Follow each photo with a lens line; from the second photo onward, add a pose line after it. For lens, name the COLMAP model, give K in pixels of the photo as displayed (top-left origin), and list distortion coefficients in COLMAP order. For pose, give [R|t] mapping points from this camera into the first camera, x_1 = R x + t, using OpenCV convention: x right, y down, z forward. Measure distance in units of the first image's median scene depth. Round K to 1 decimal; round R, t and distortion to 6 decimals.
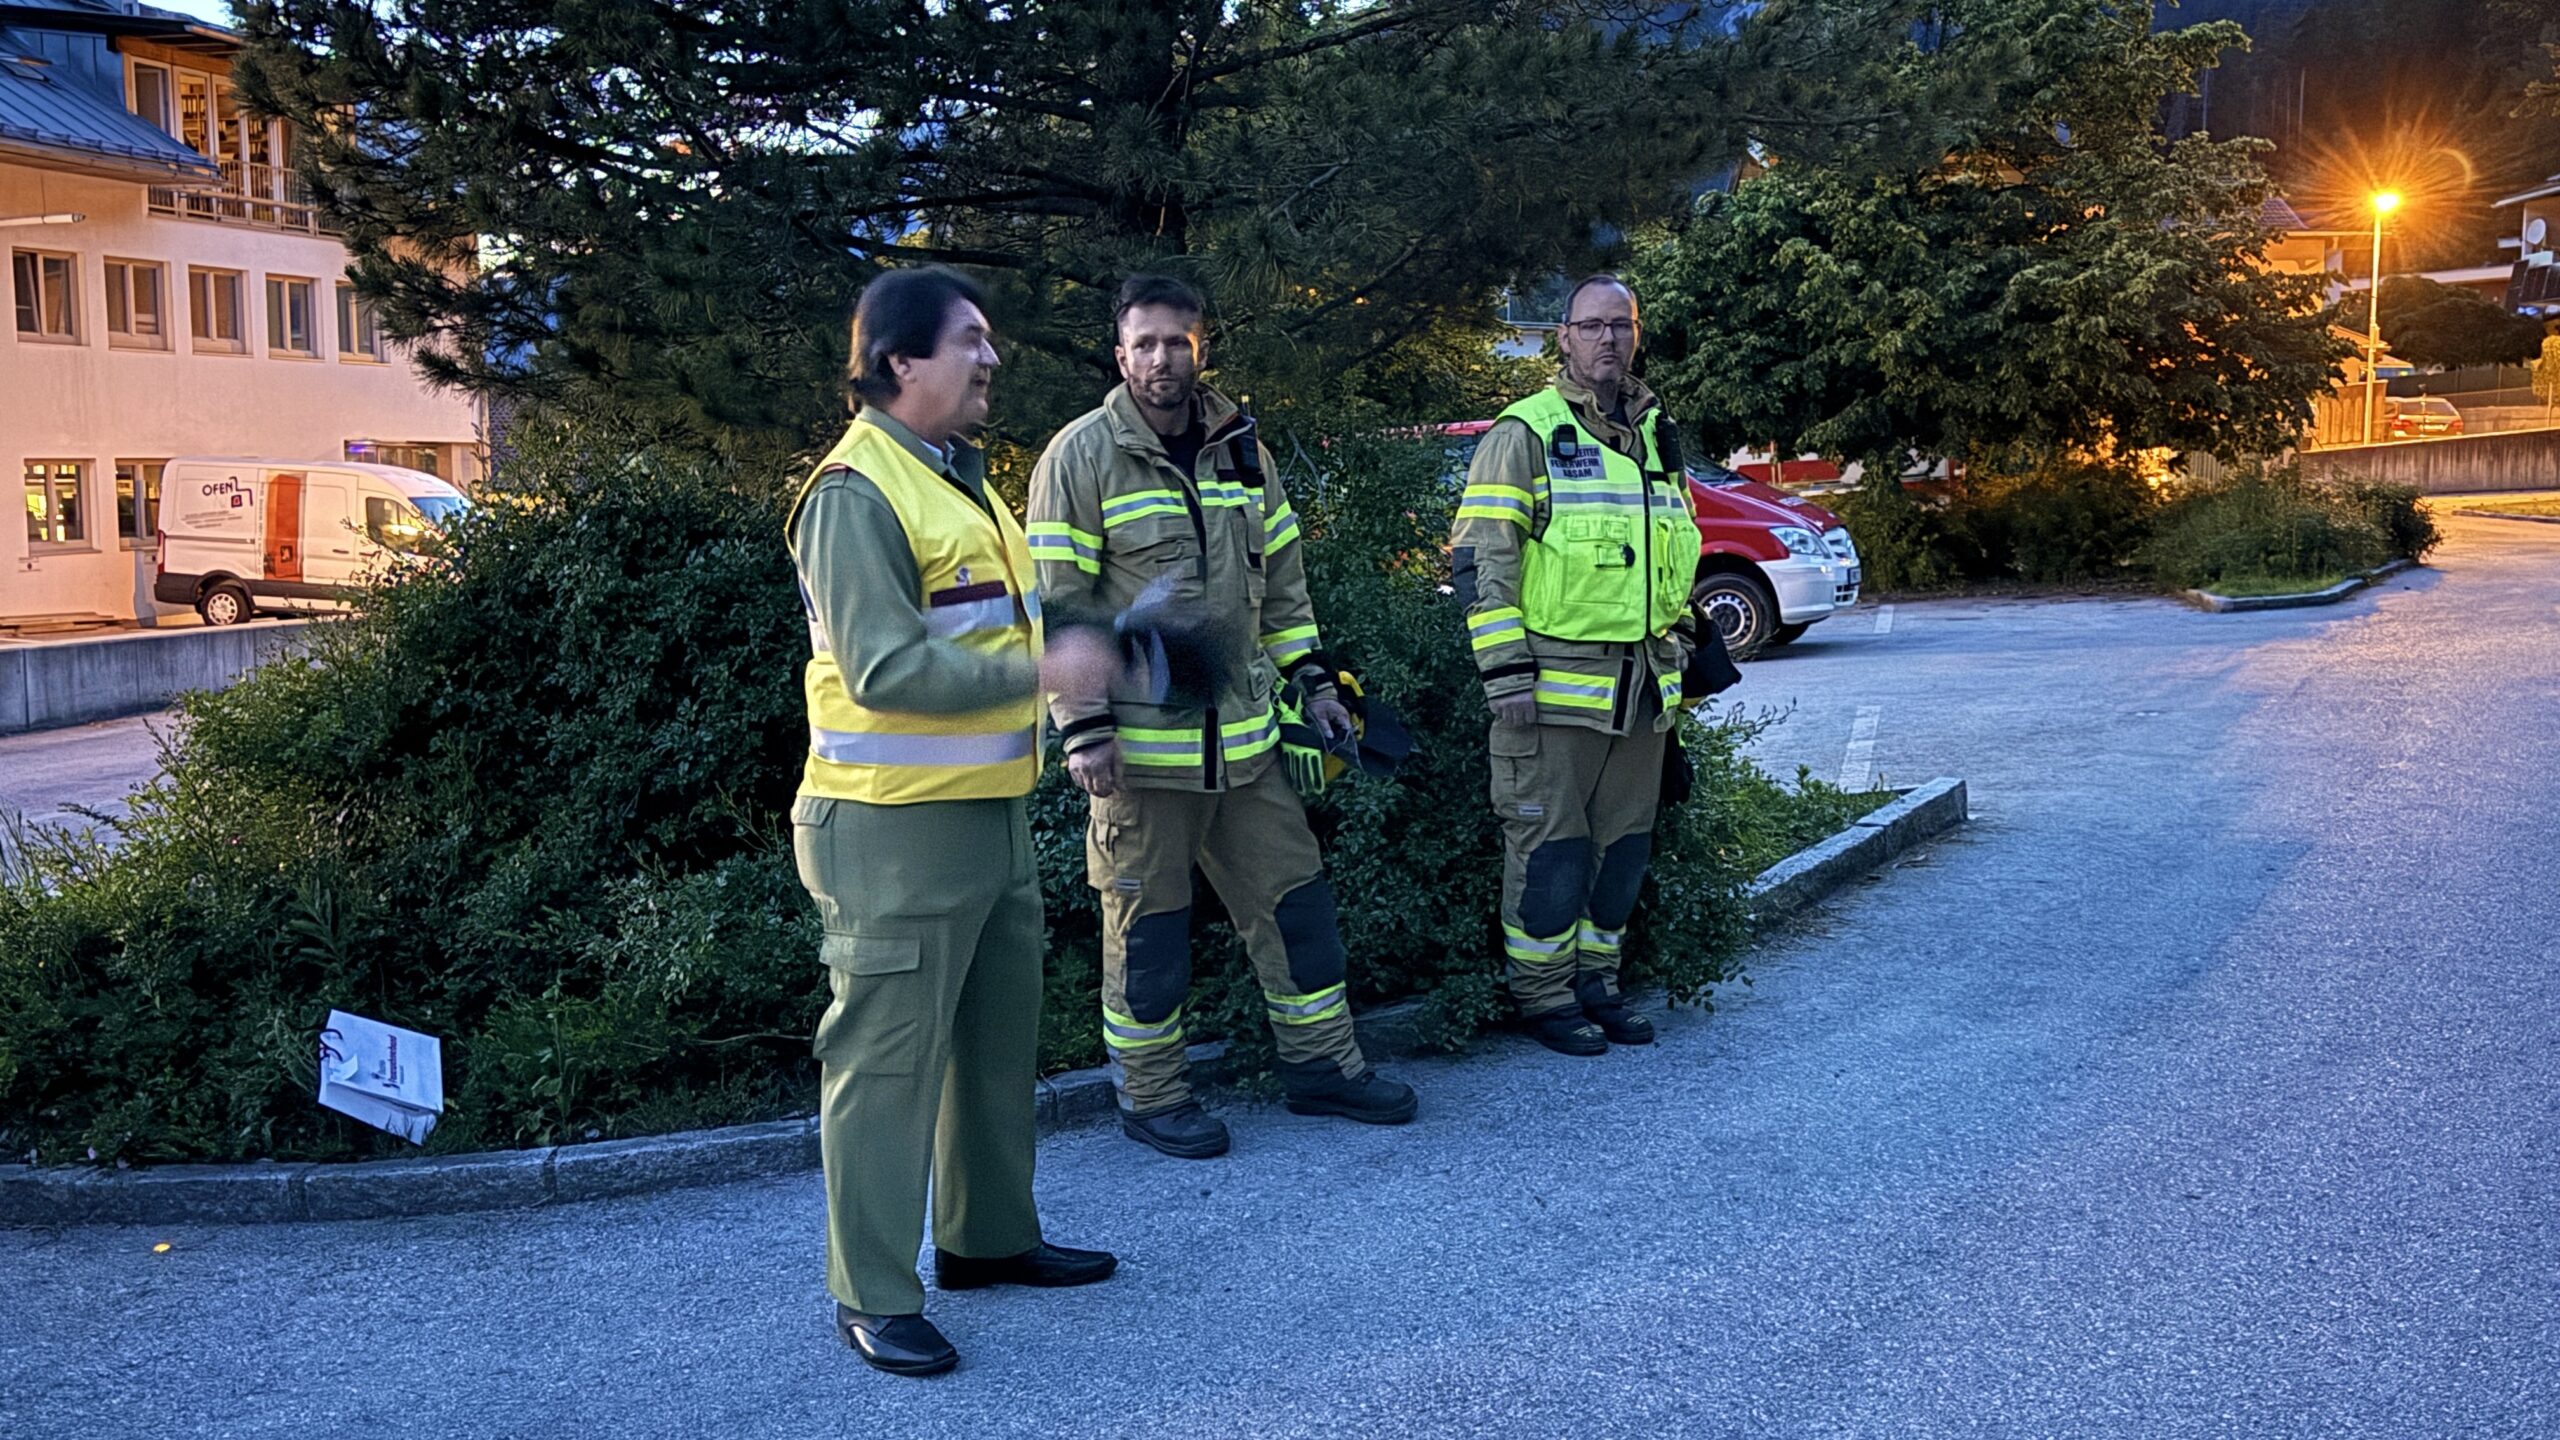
lens RADIAL K [[2411.7, 0, 1280.0], [0, 2411.7, 720.0], [0, 0, 1]] dist [0.146528, -0.360202]
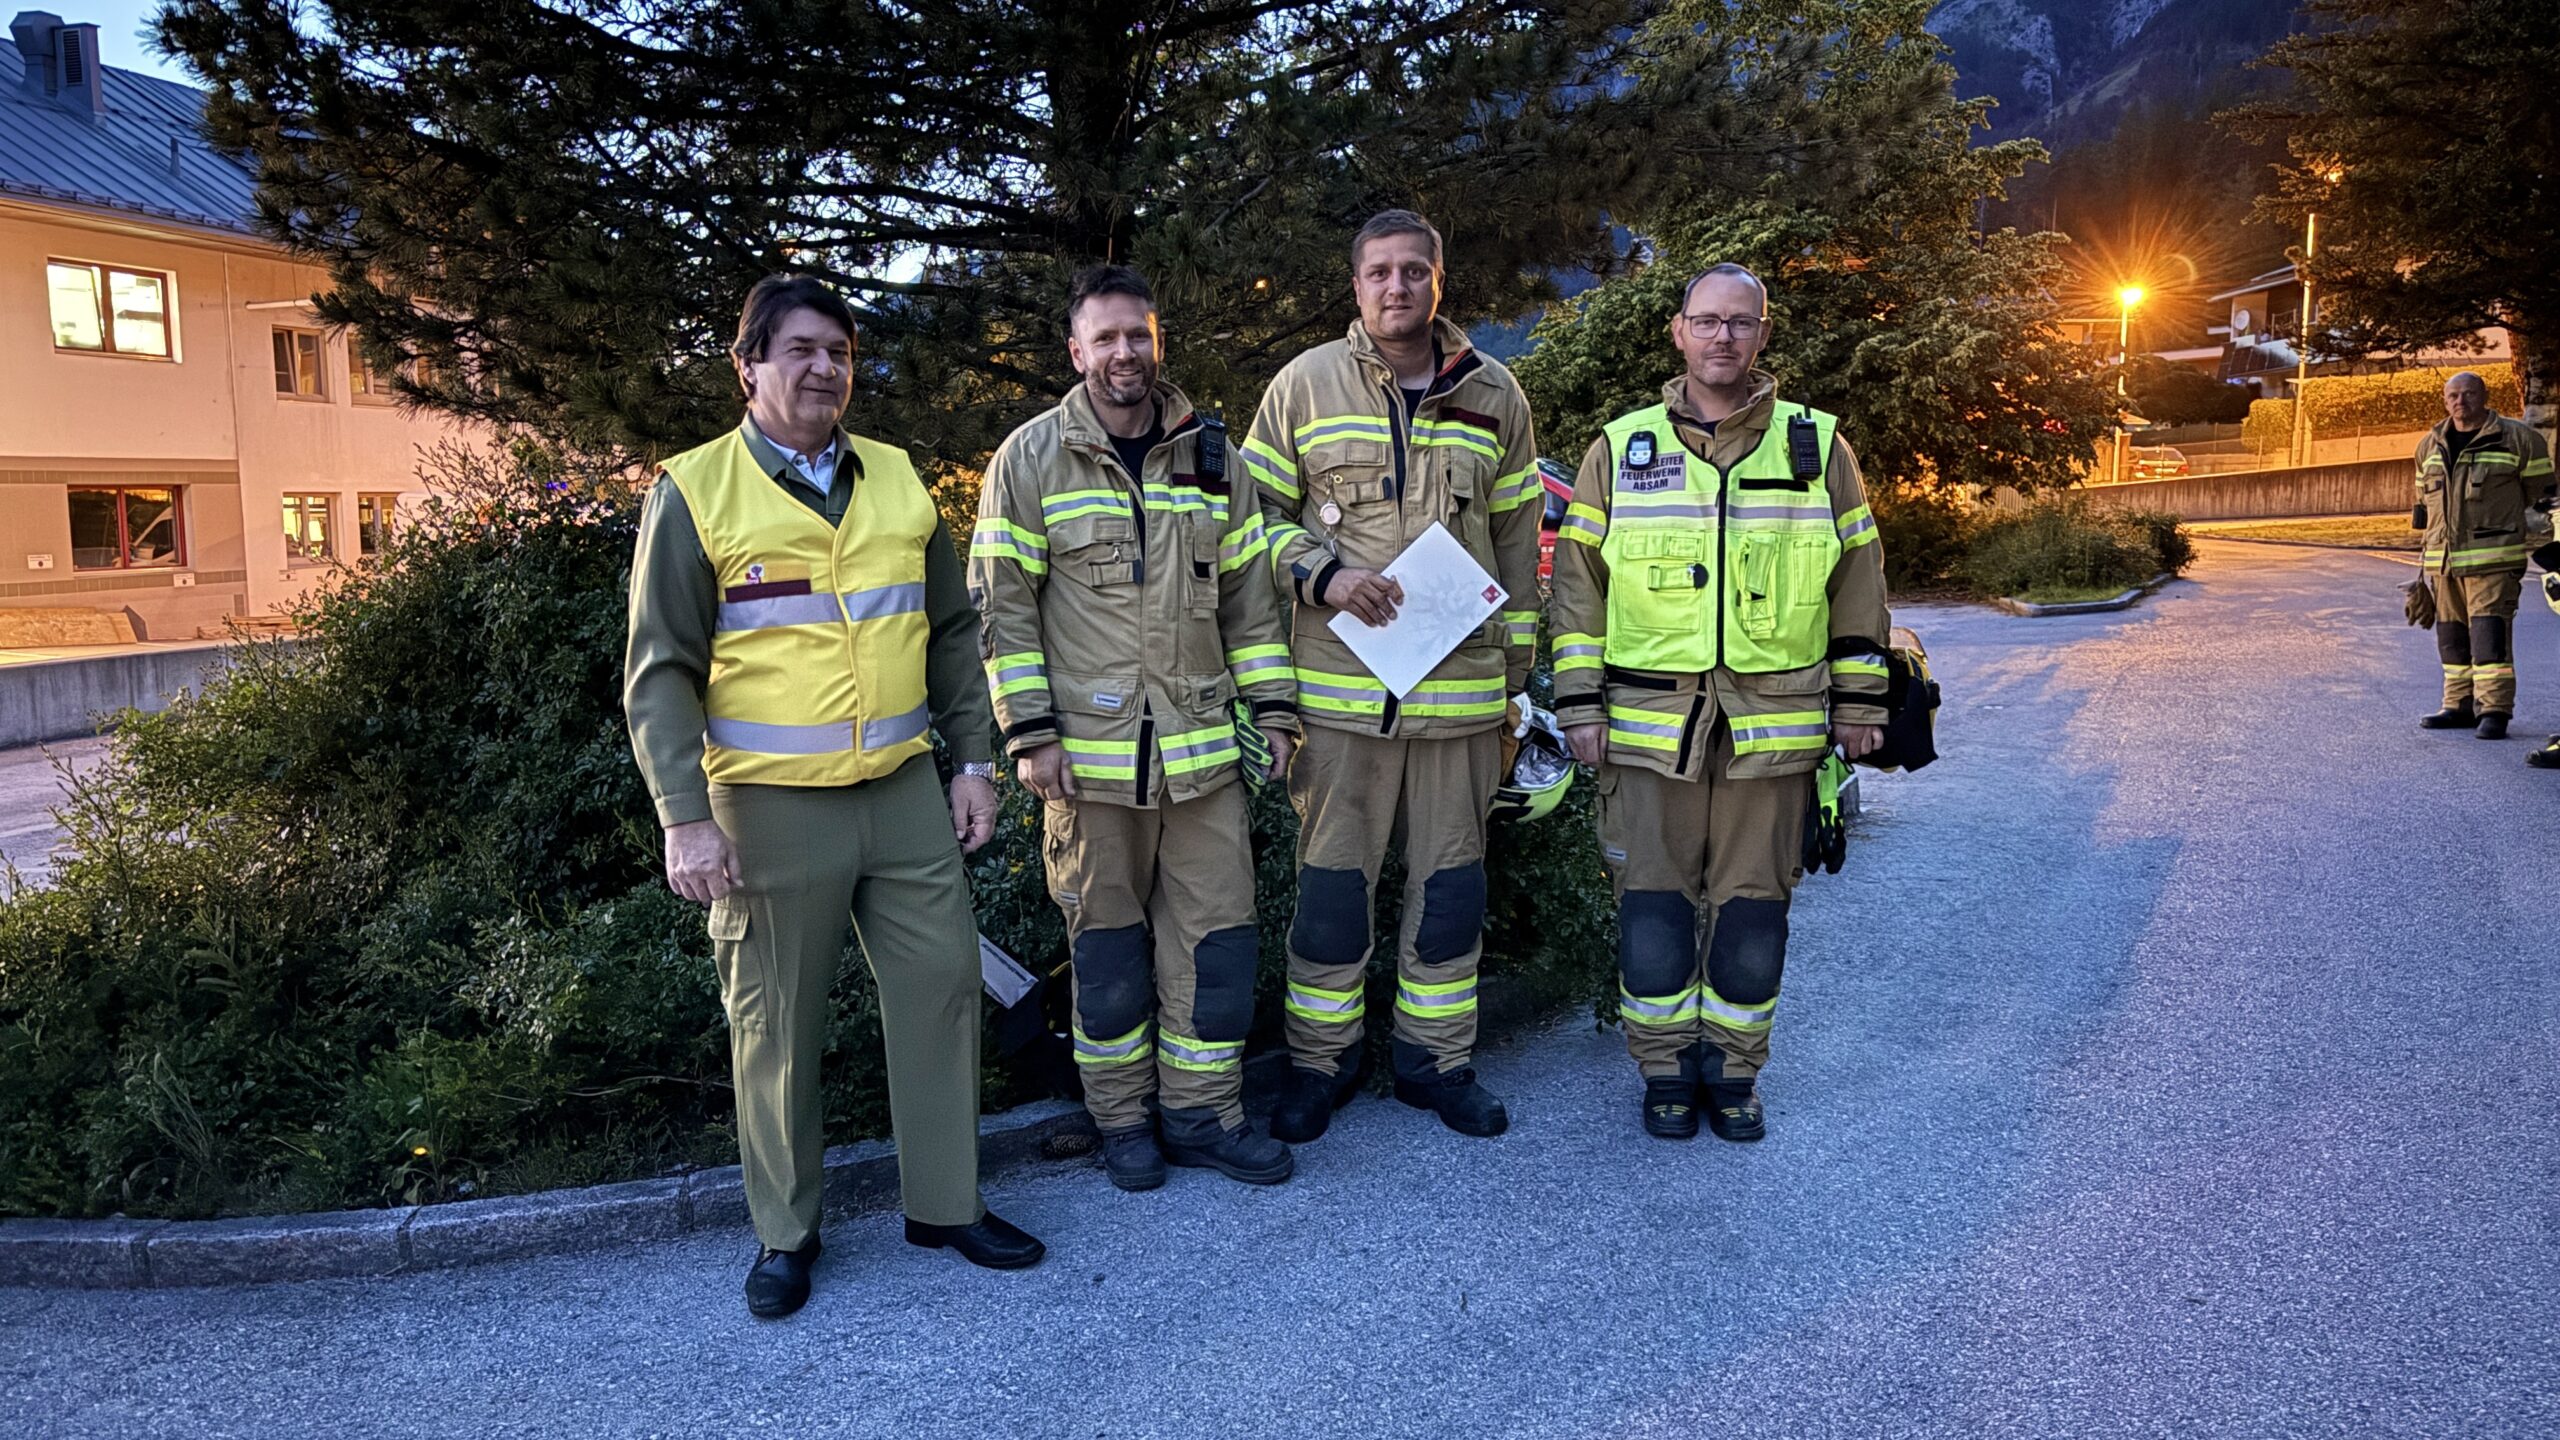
lens RADIAL K [[1851.0, 0, 1280.0], [0, 1851.0, 720.0], [0, 0, 1]] dist [-0.006985, -0.001688]
pose [[1.000000, 0.000818, -0.000142, 0.028194], [-0.000816, 0.999891, 0.014765, -0.018687], [0.000154, -0.014764, 0.999891, 0.235839]]
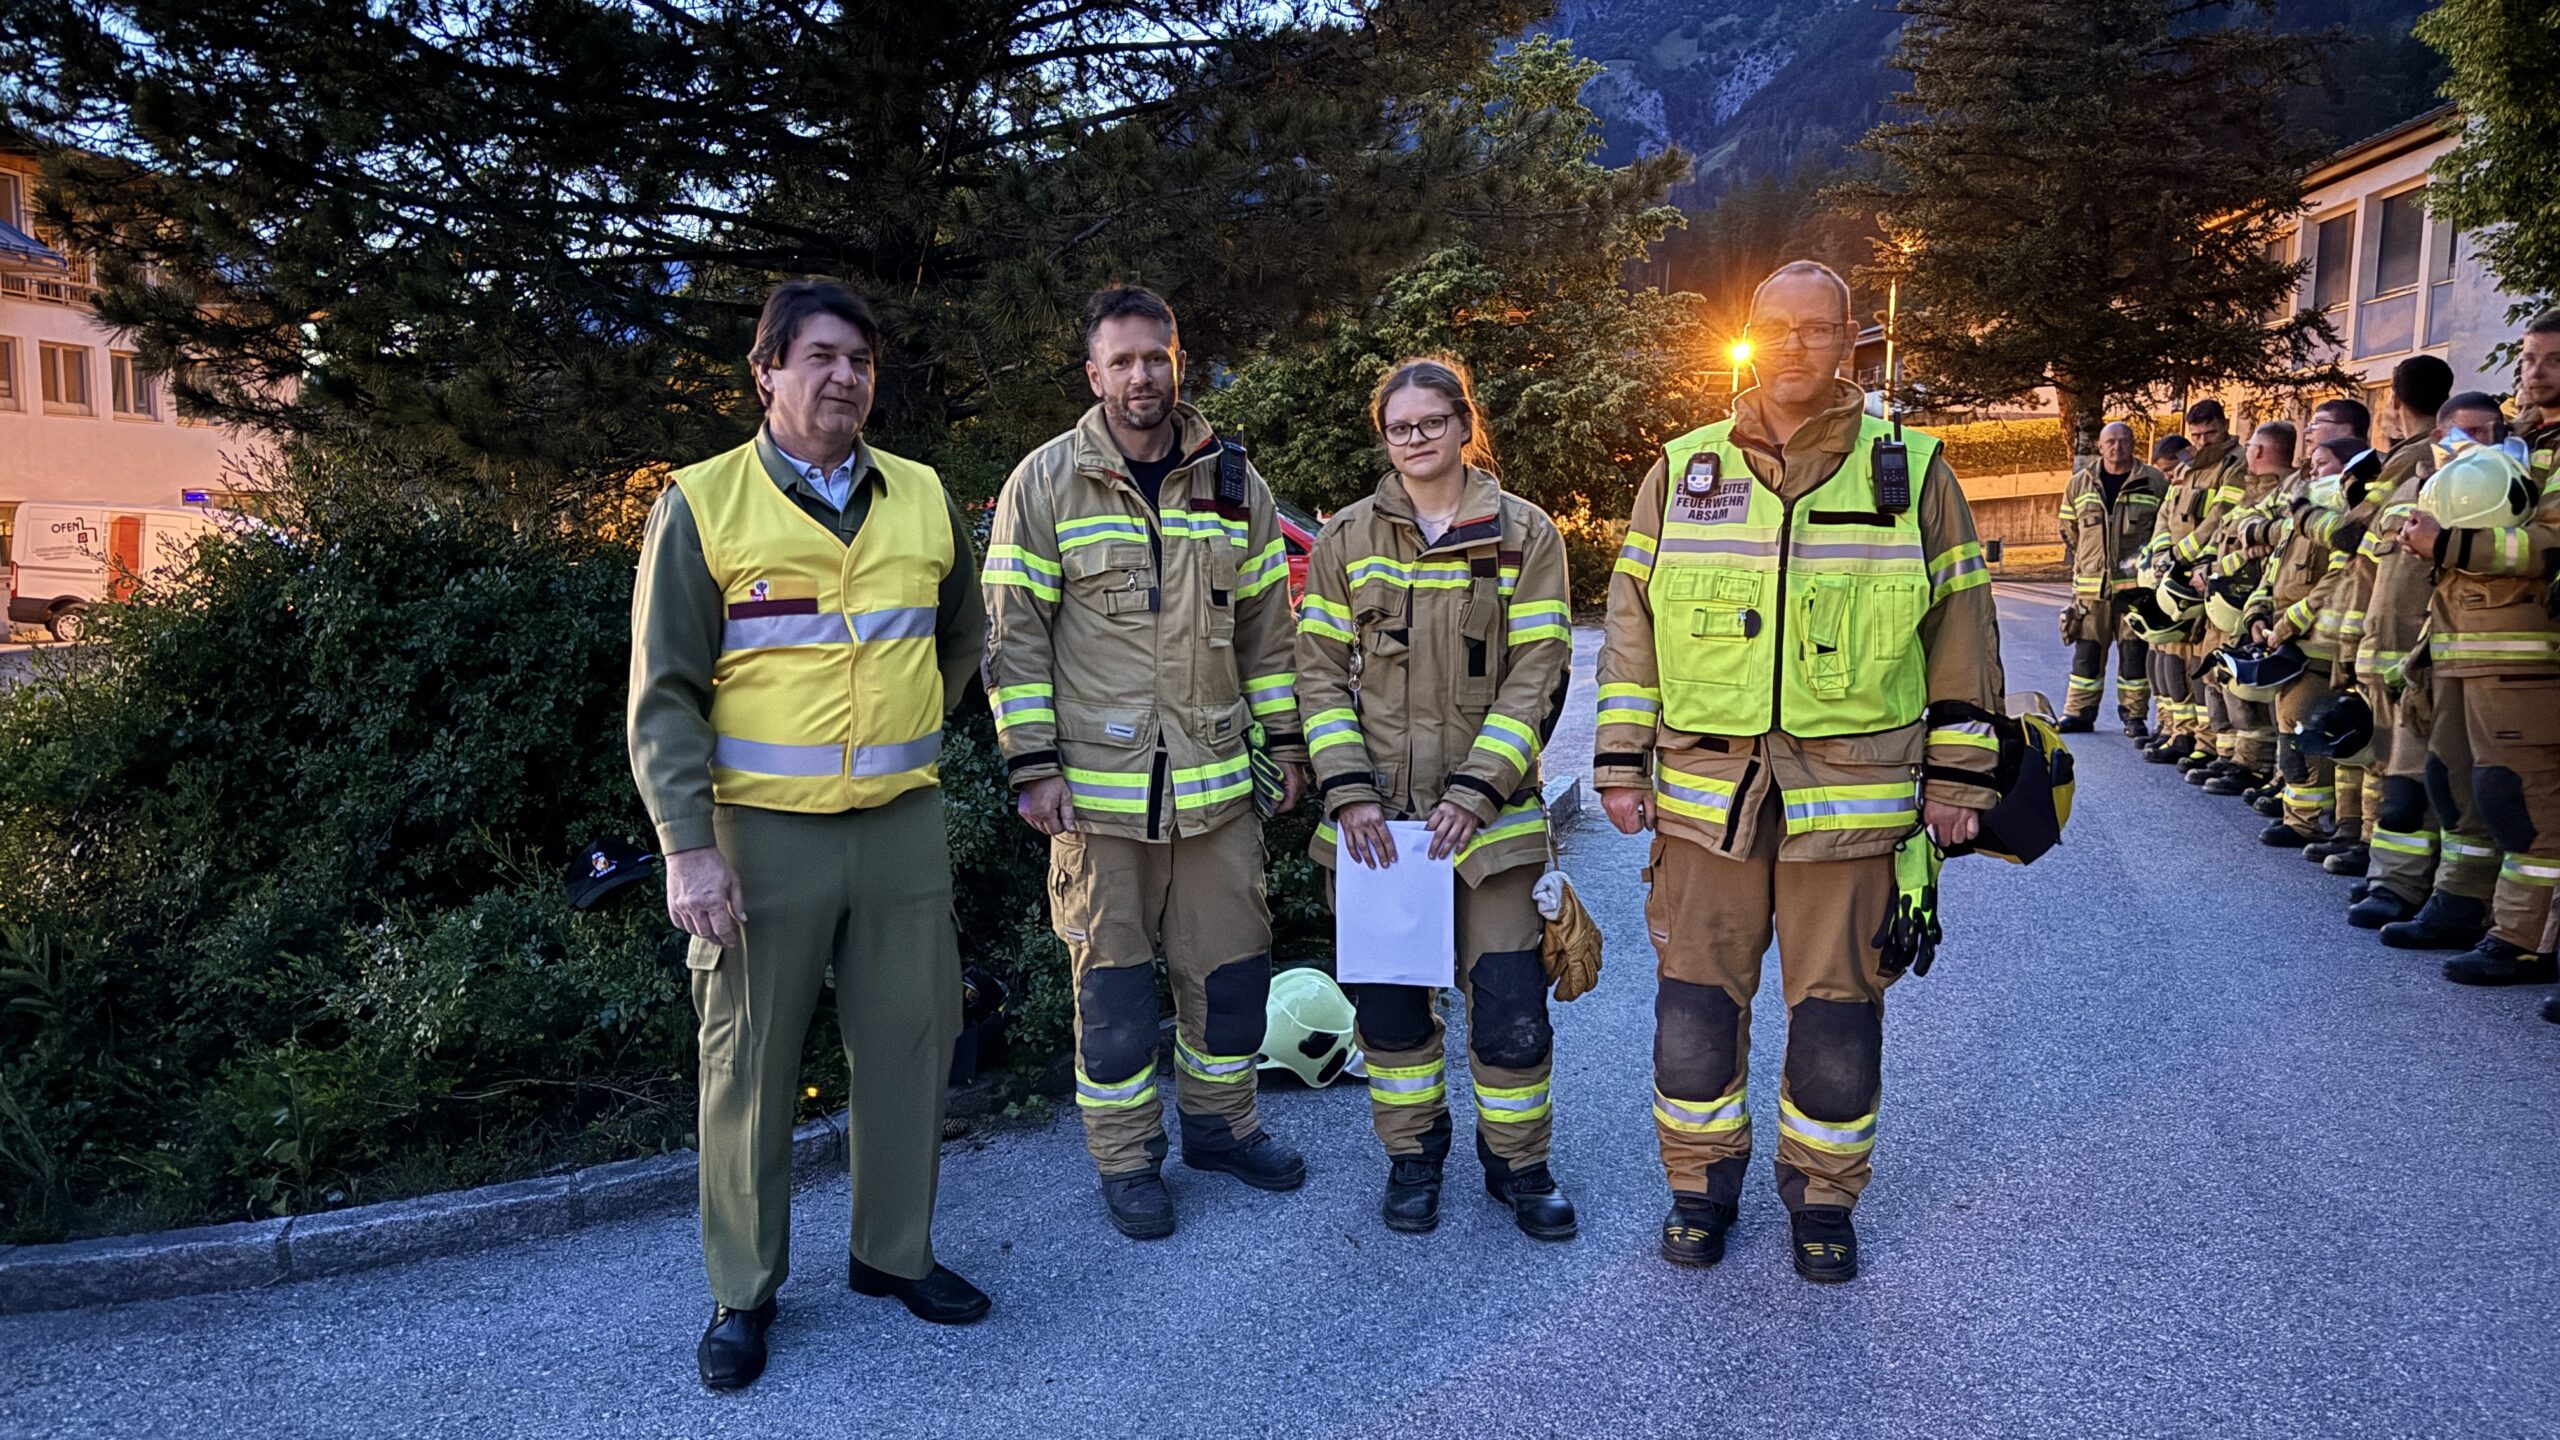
lens RADIAL K [[1787.7, 0, 1280.0], [0, 1787.7, 720.0], [0, 0, 1]] dist [0.004867, -0.020186]
pose [[0.983781, -0.004594, 0.179313, -0.037563], [0.003786, 0.999981, 0.004851, -0.013759], [-0.179332, -0.004093, 0.983780, 0.211215]]
